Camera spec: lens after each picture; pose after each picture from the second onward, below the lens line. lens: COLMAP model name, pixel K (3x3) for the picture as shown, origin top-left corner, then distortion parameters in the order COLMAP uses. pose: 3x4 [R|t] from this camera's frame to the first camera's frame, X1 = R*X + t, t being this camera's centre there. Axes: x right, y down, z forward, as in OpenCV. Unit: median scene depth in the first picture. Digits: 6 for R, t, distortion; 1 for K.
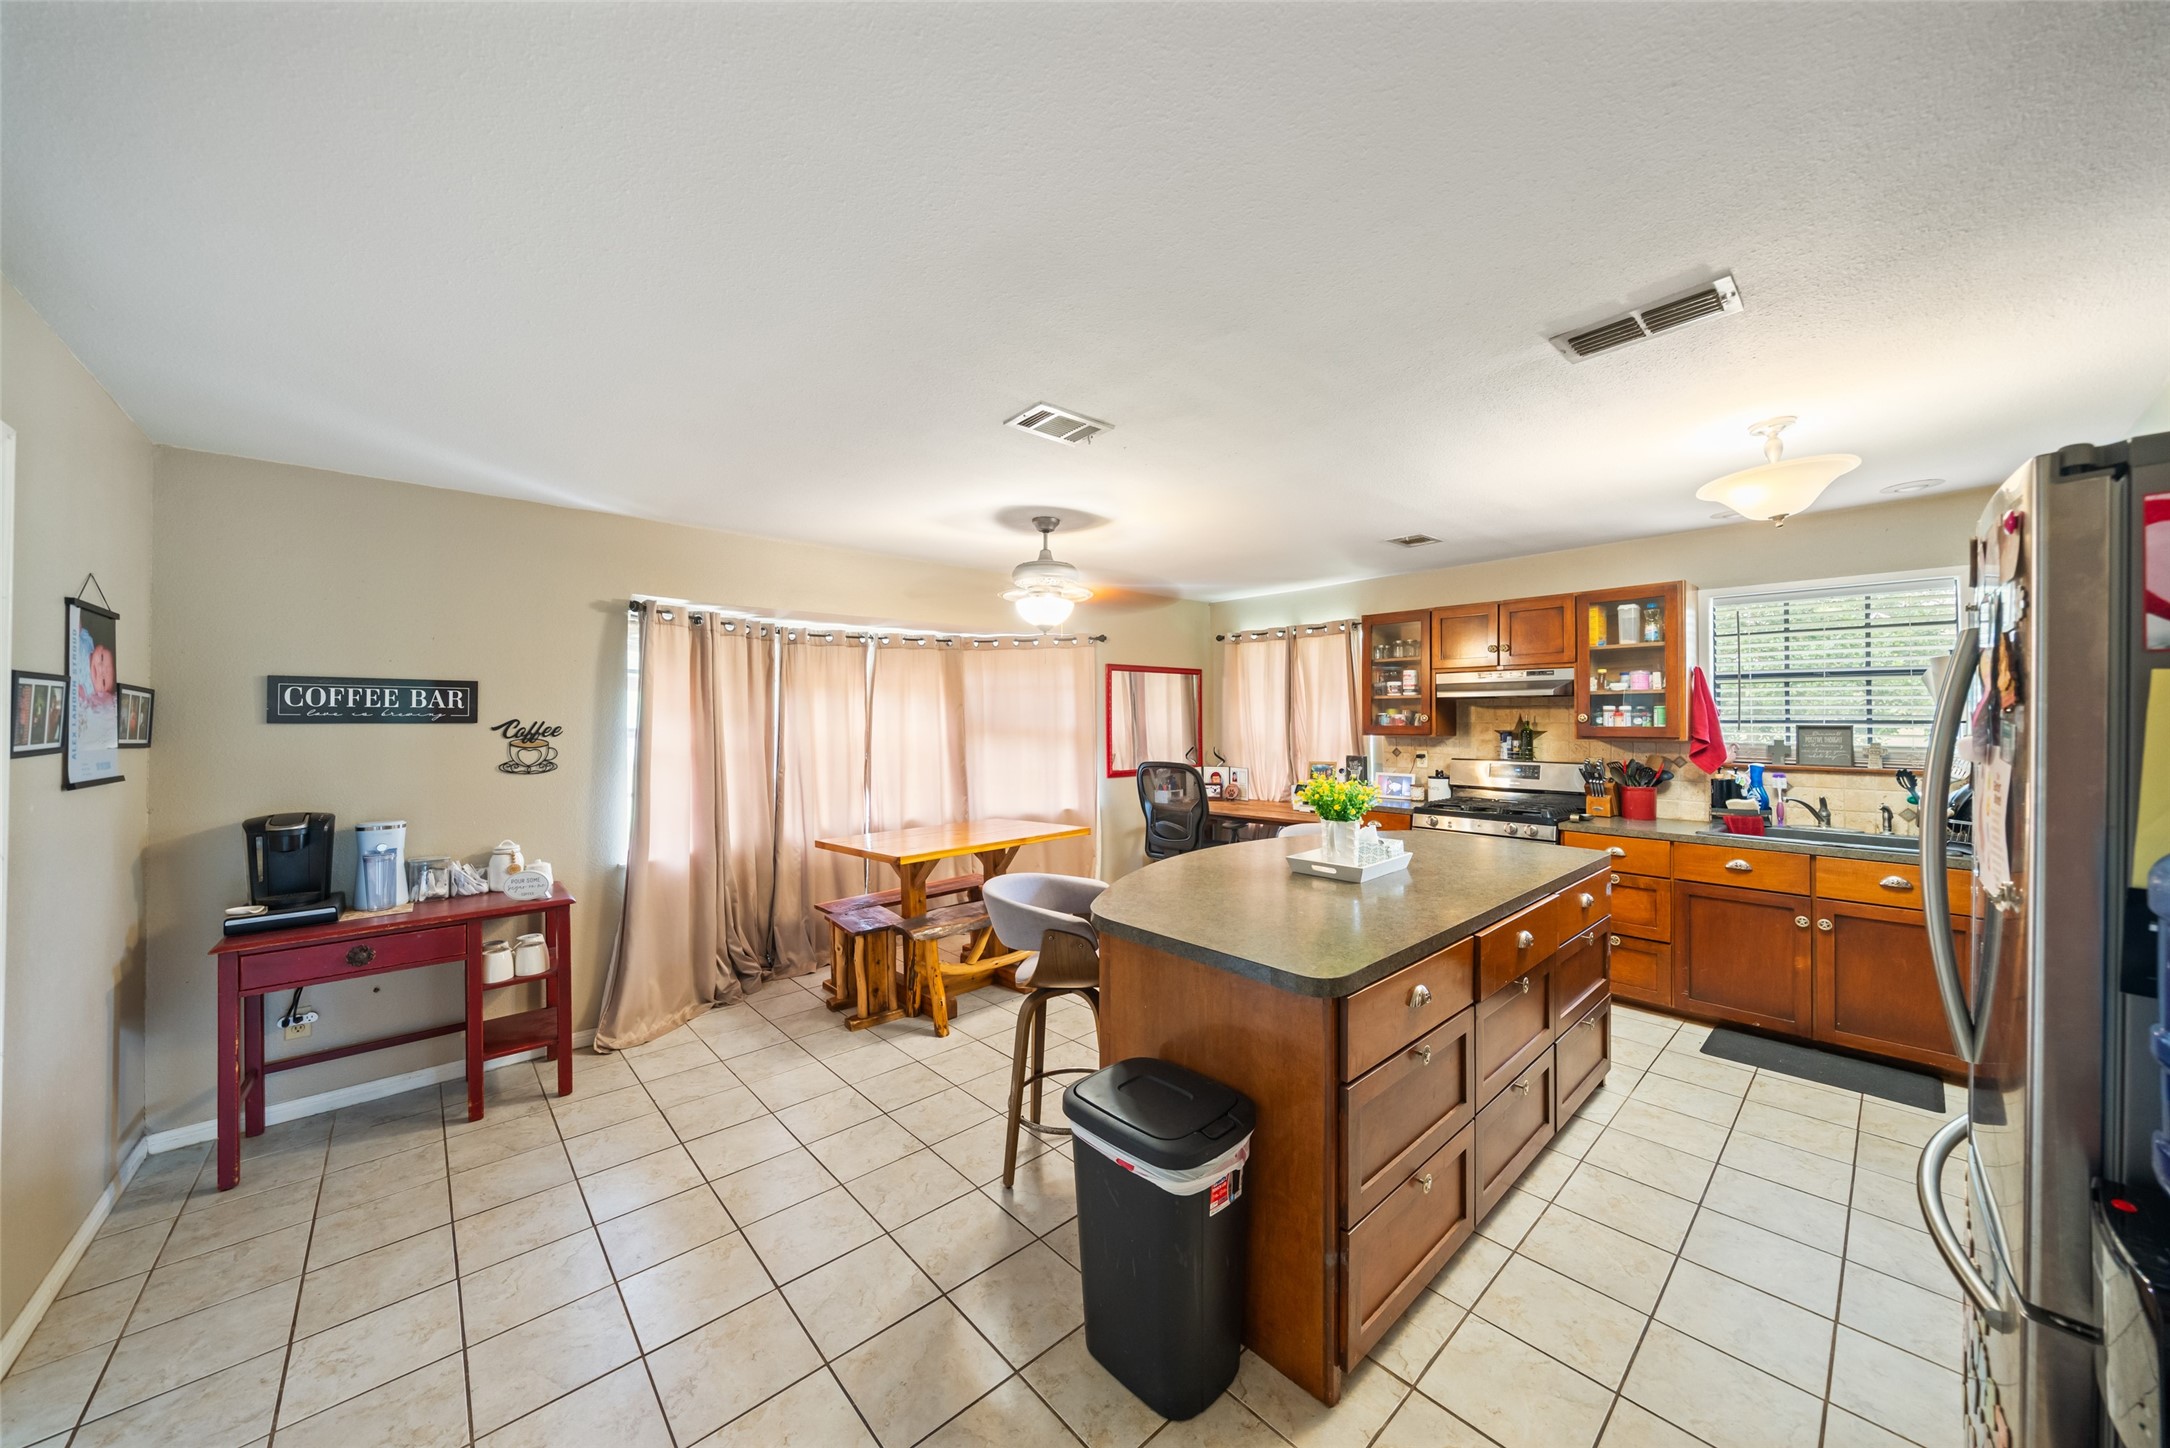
lens RADIAL K [[751.6, 0, 1087.7], [0, 751.6, 720.9], [0, 0, 1]] dist [-0.000571, -0.000024]
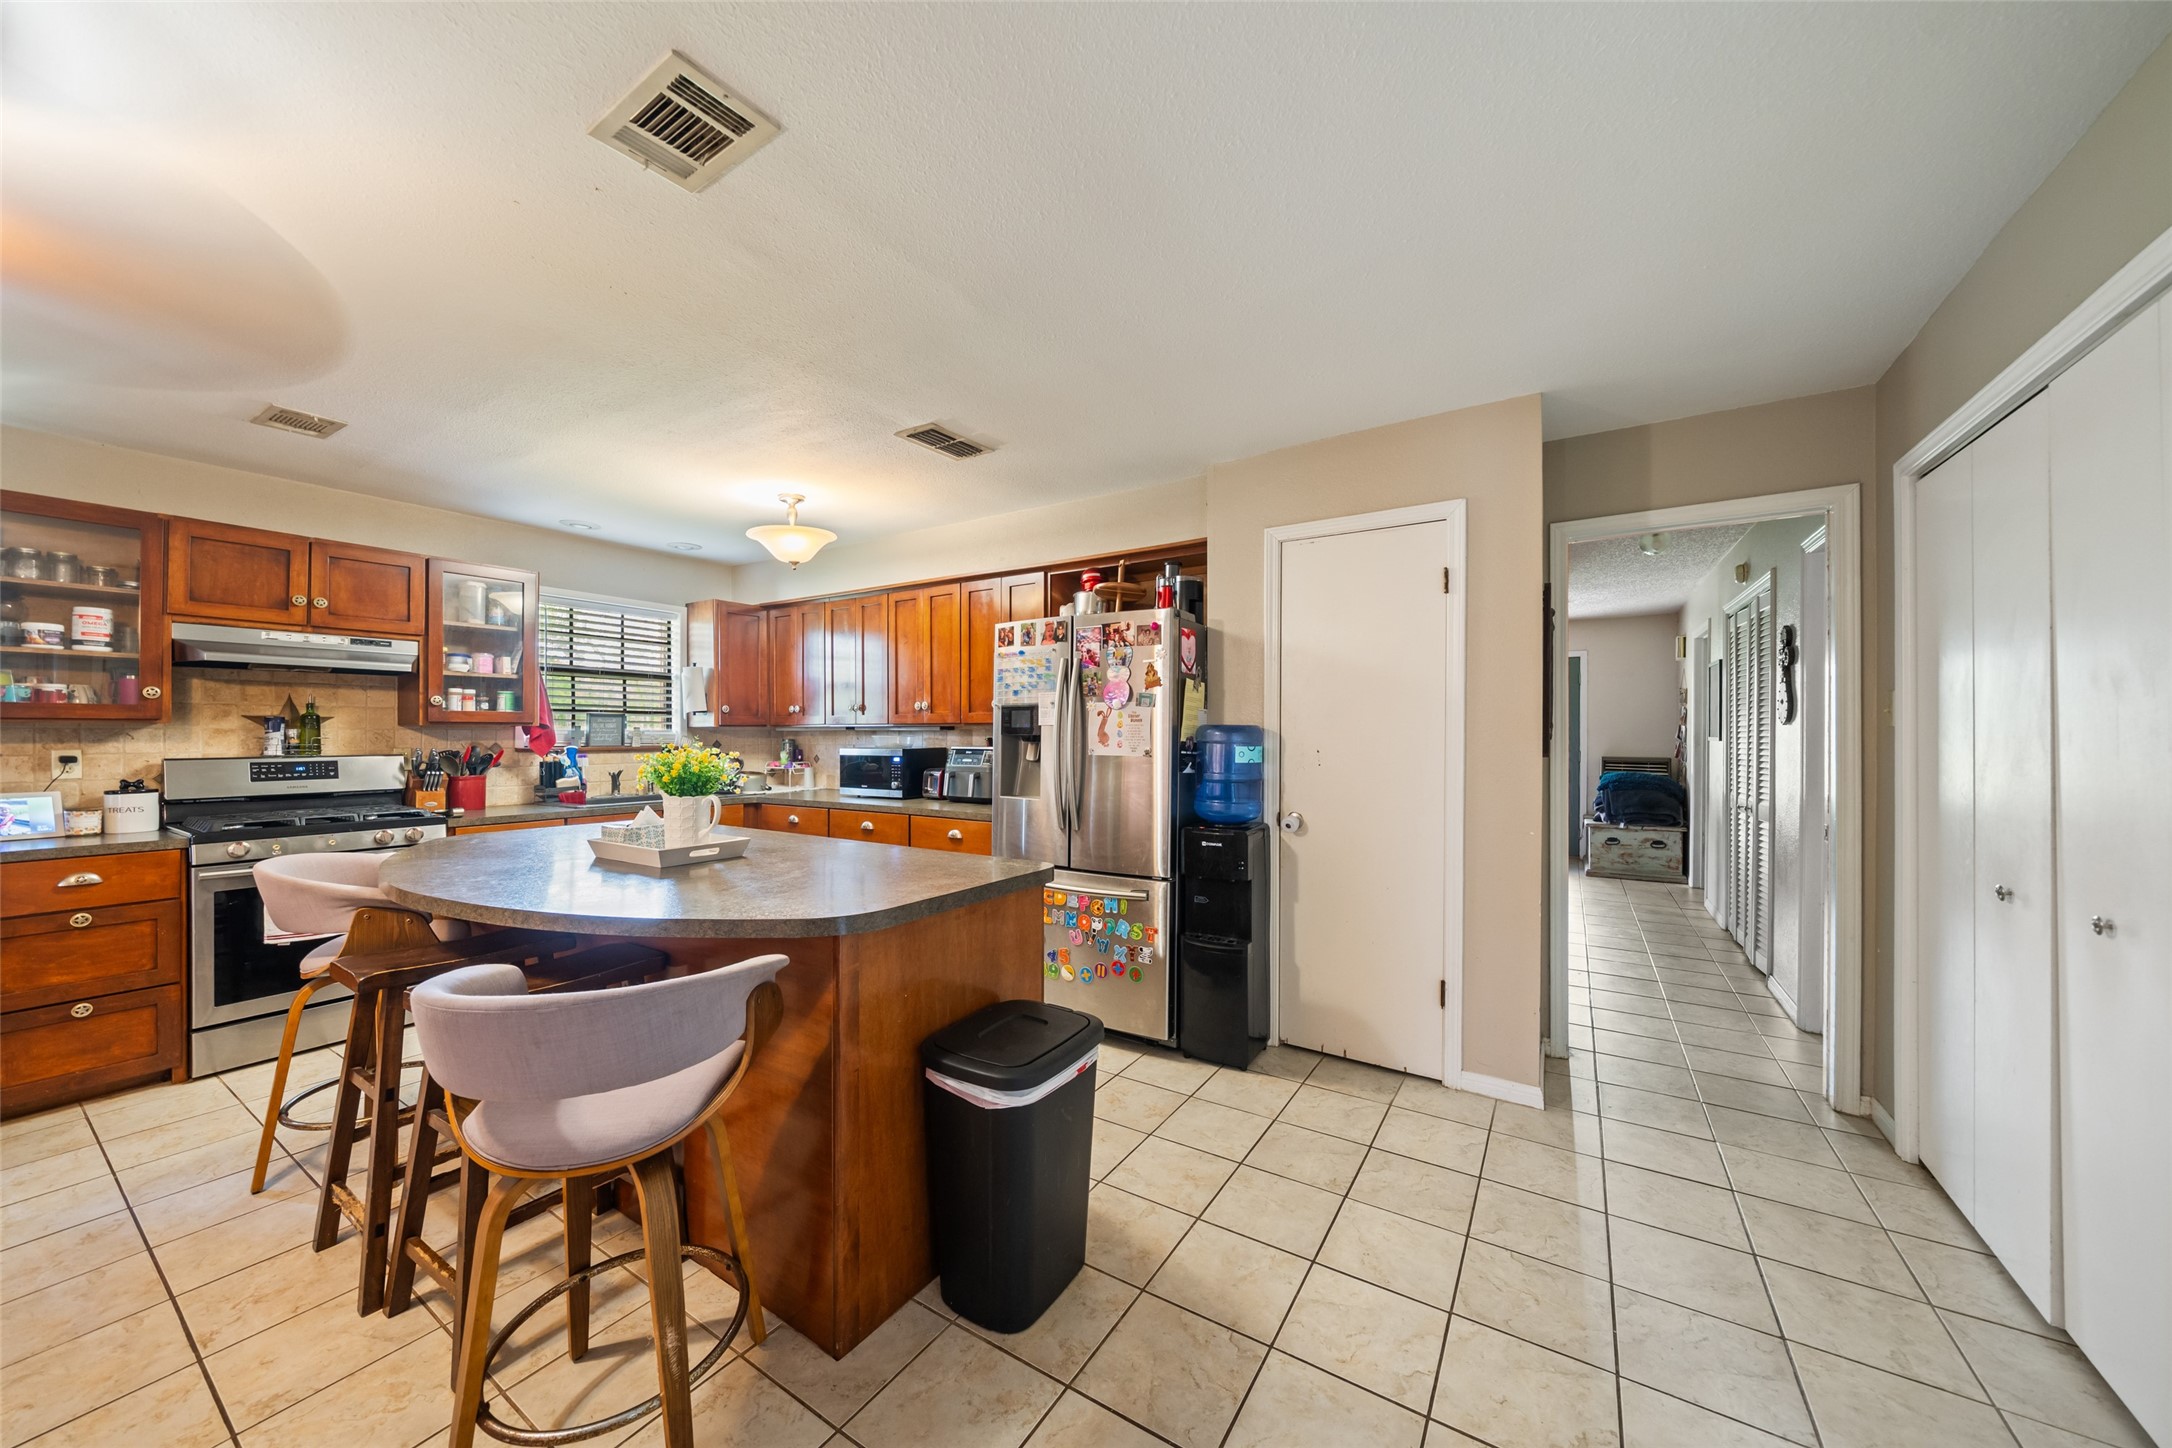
lens RADIAL K [[752.3, 0, 1091.8], [0, 752.3, 733.1], [0, 0, 1]] dist [-0.000571, -0.000024]
pose [[-0.251552, 0.006008, 0.967825, -0.382541], [0.006806, 0.999967, -0.004439, 0.043217], [-0.967820, 0.005470, -0.251585, 0.475226]]
